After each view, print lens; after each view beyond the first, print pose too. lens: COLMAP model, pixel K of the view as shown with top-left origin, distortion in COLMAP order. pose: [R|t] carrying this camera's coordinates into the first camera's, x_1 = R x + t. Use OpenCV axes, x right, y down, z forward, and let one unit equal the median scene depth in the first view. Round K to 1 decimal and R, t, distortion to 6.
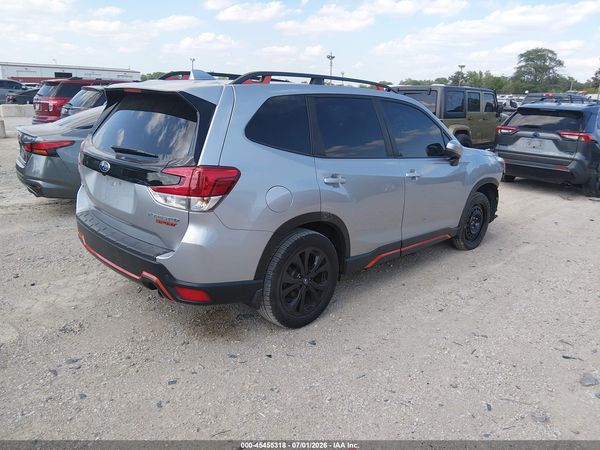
lens RADIAL K [[457.7, 0, 300.0], [0, 457.7, 225.0], [0, 0, 1]] dist [0.089479, -0.128248]
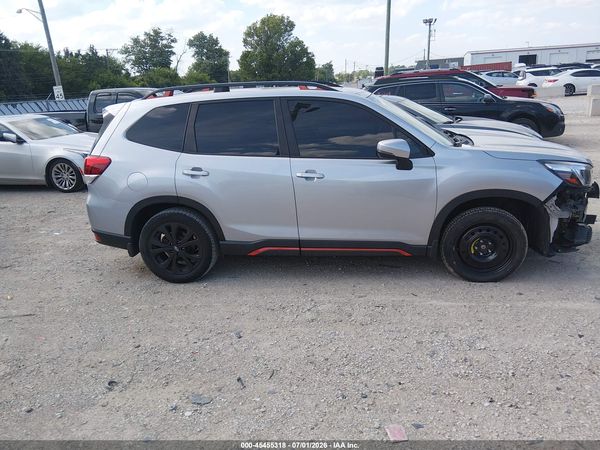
lens RADIAL K [[457.7, 0, 300.0], [0, 457.7, 225.0], [0, 0, 1]] dist [0.089479, -0.128248]
pose [[0.600728, 0.165895, -0.782052, 1.223065], [-0.136221, 0.985168, 0.104345, -0.125337], [0.787763, 0.043849, 0.614416, 0.472228]]
